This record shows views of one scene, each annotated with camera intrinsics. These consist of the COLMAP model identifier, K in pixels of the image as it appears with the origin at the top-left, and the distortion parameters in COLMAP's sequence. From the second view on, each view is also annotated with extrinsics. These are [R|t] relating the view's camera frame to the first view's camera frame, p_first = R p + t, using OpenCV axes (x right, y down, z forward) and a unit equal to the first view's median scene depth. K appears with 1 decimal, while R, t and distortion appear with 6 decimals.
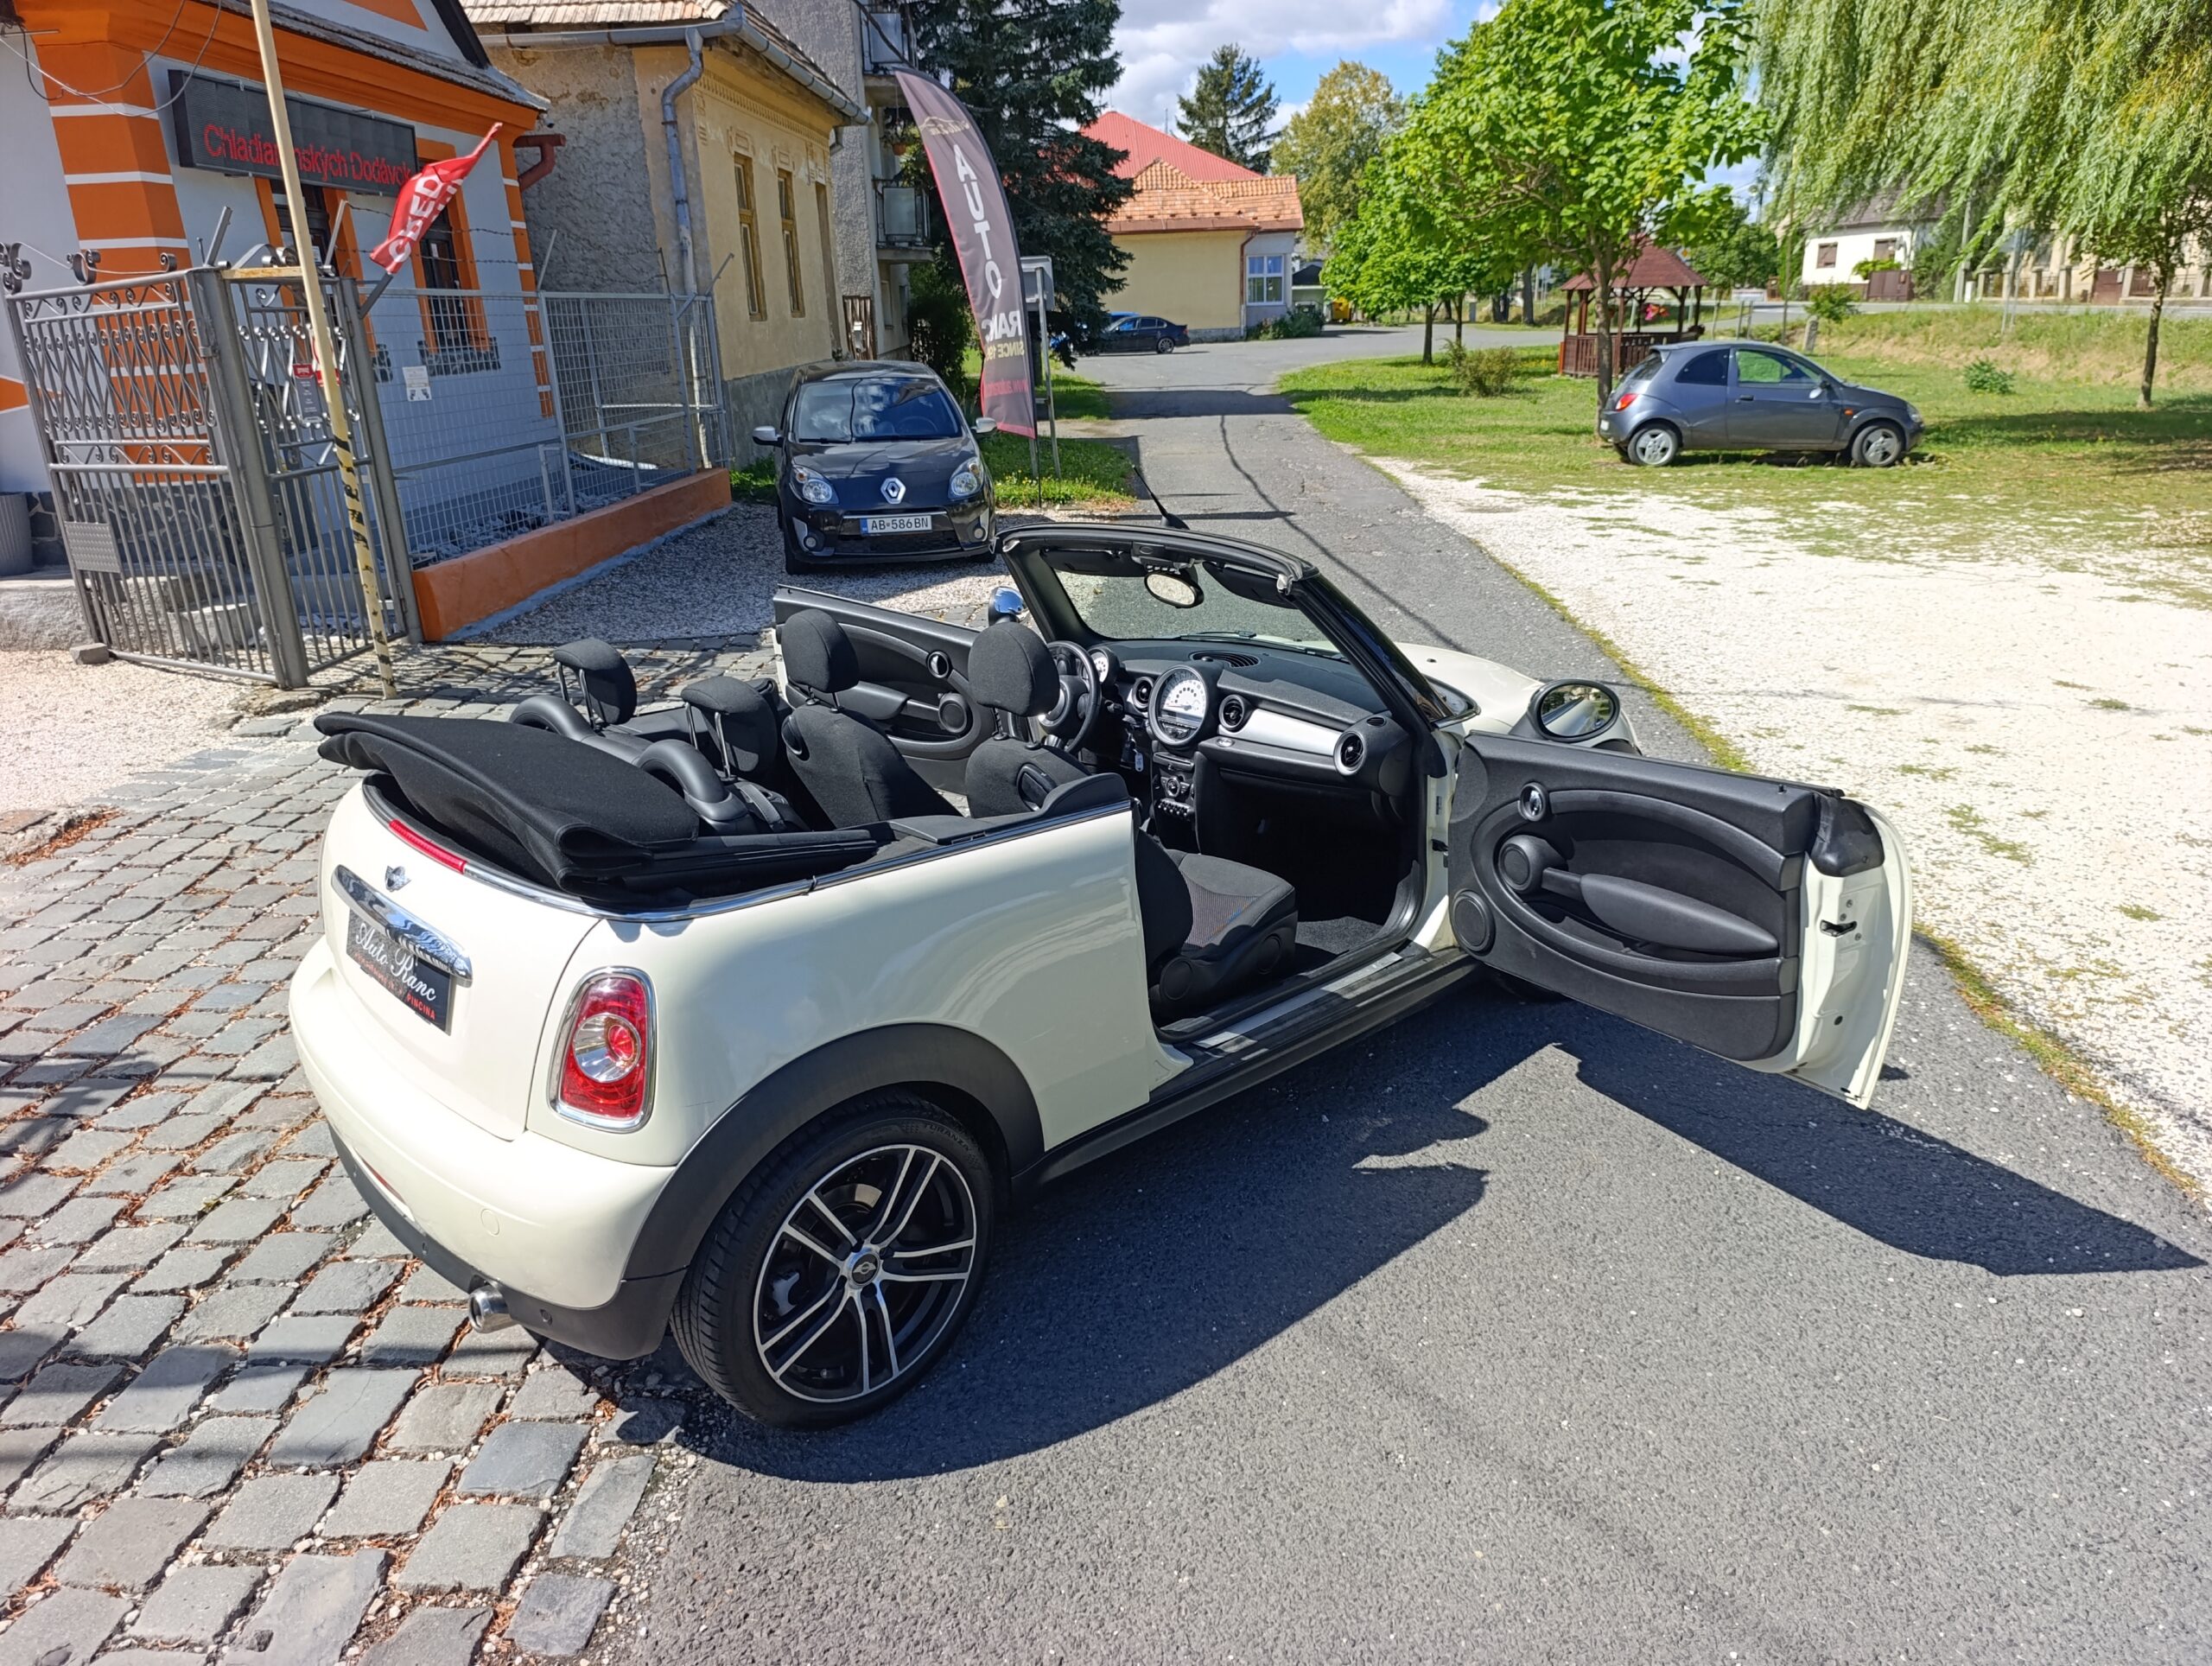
lens RADIAL K [[1505.6, 0, 1112.1], [0, 1505.6, 838.6], [0, 0, 1]] dist [0.008732, -0.020893]
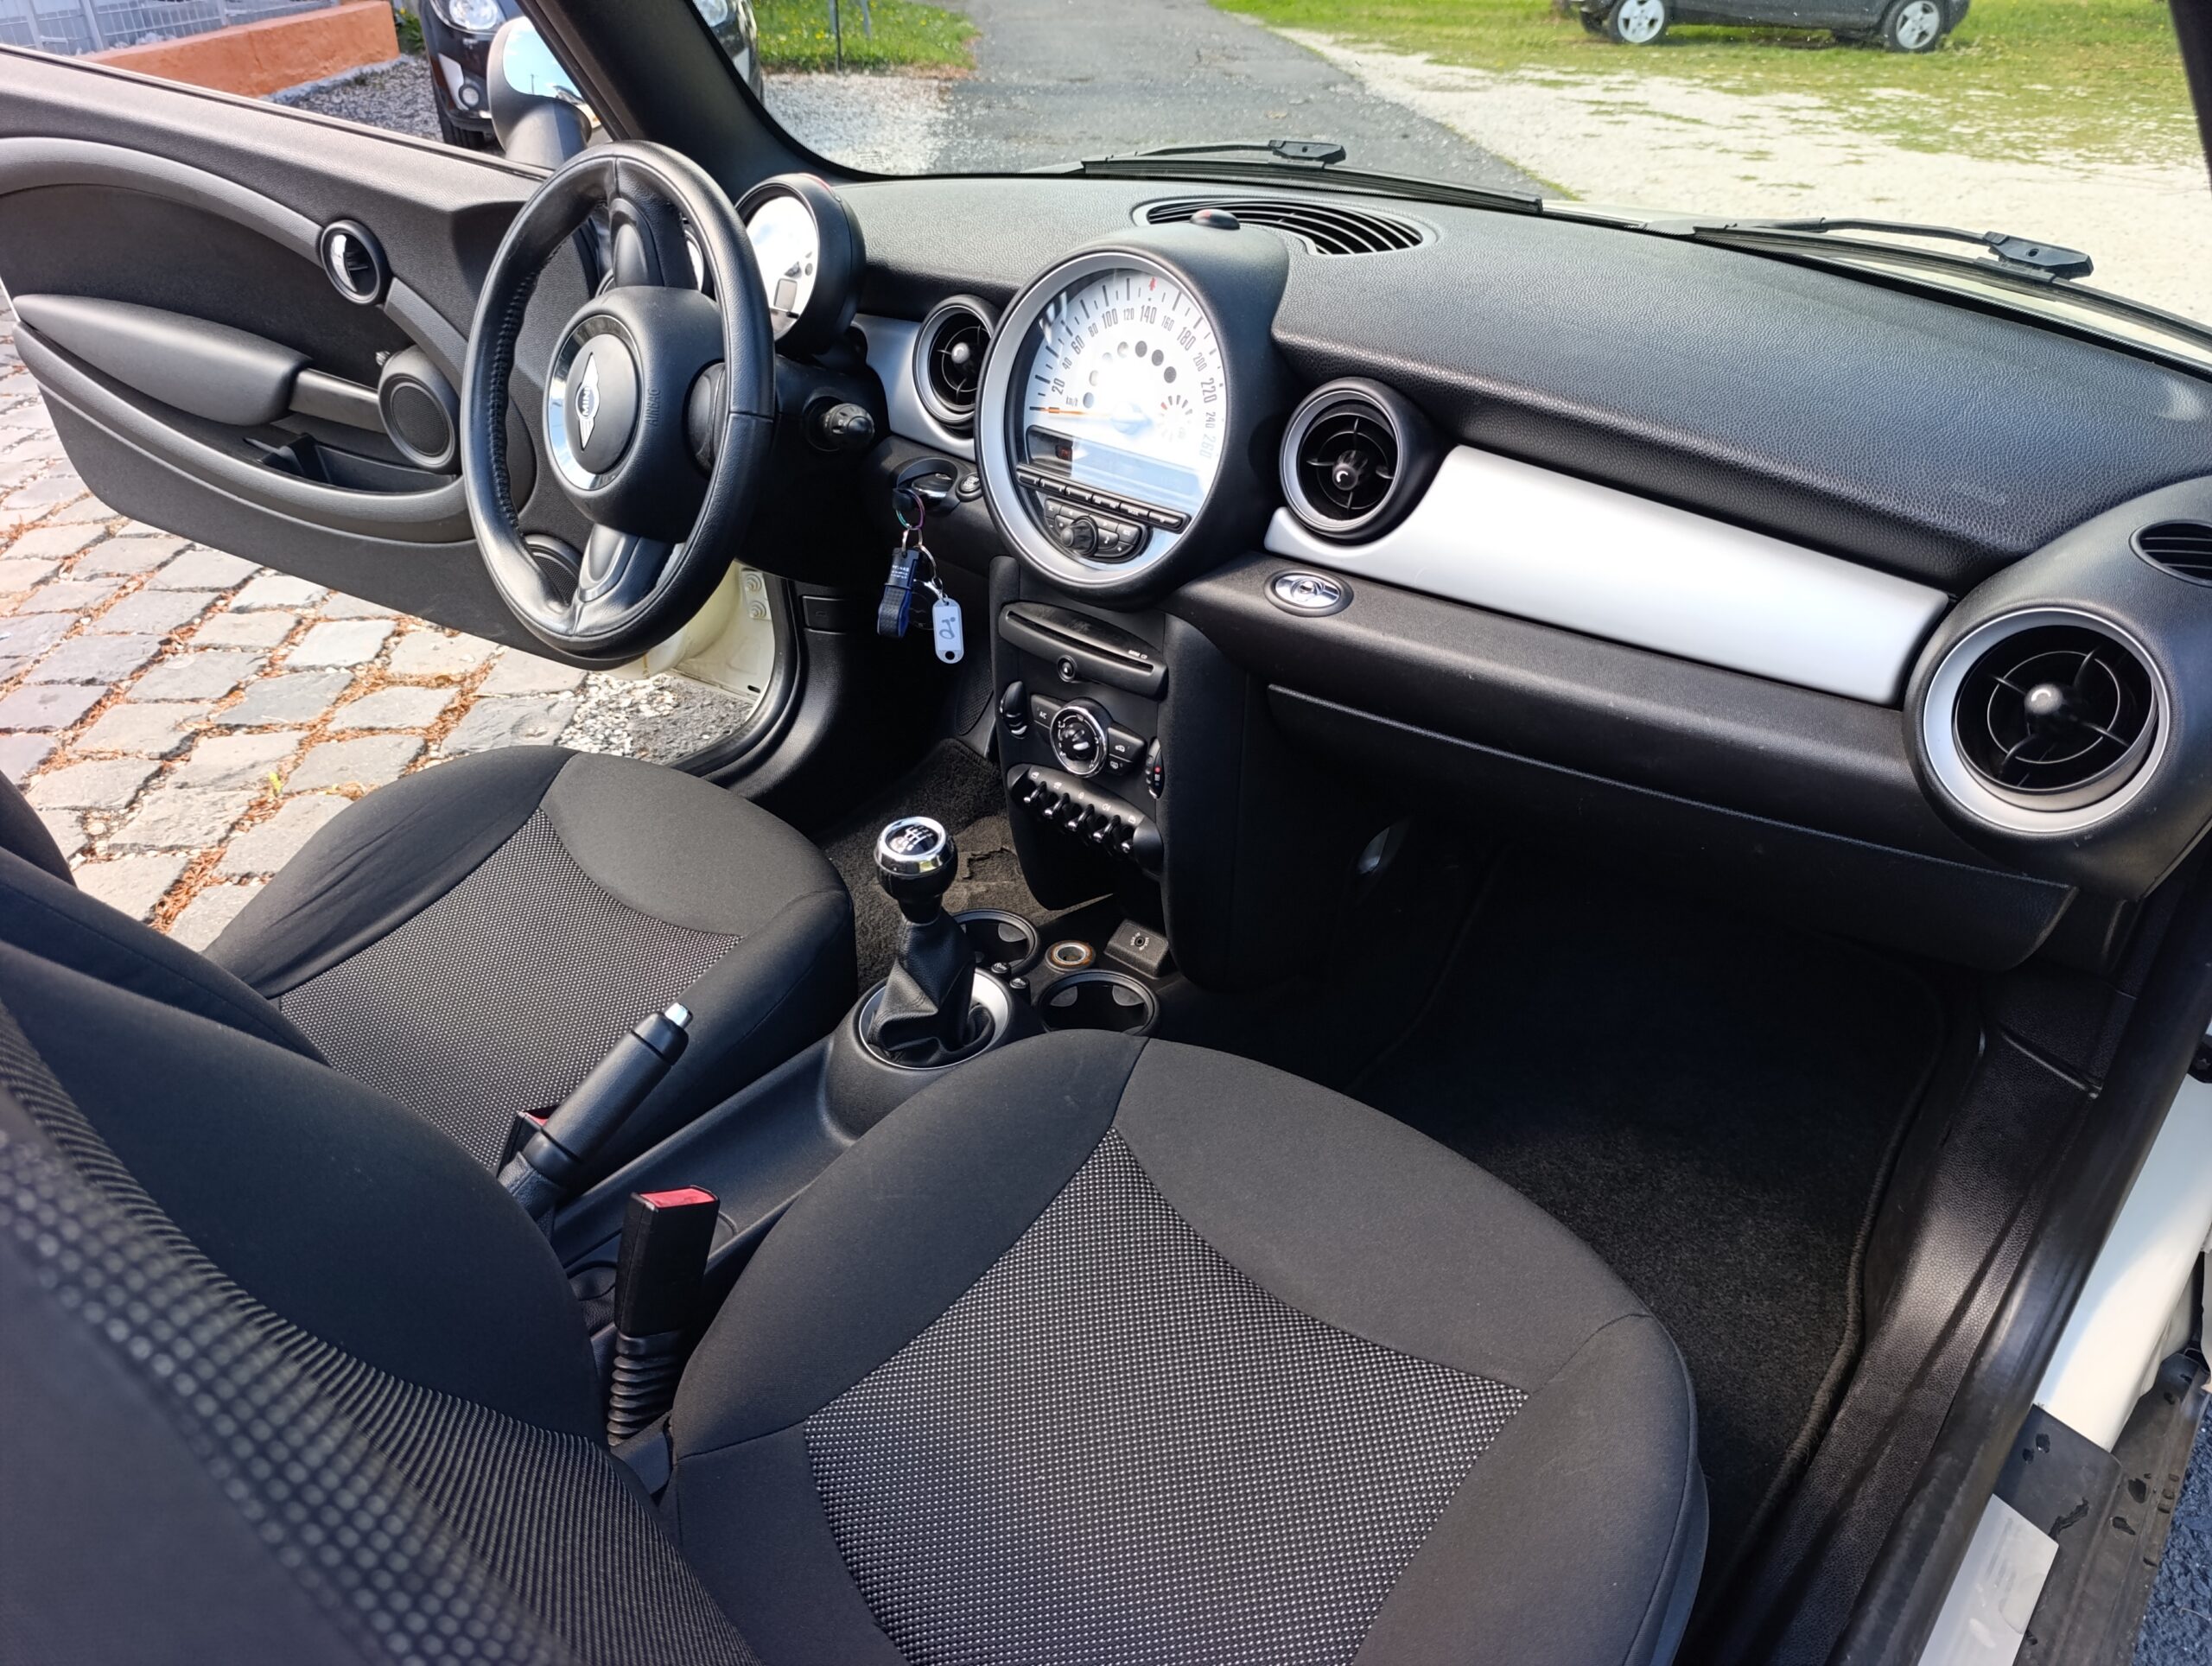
lens RADIAL K [[1505.6, 0, 1111.9], [0, 1505.6, 846.9], [0, 0, 1]] dist [0.008732, -0.020893]
pose [[0.995599, -0.023232, 0.090787, 0.008199], [0.002127, 0.974137, 0.225947, -0.027779], [-0.093688, -0.224759, 0.969900, 0.272844]]
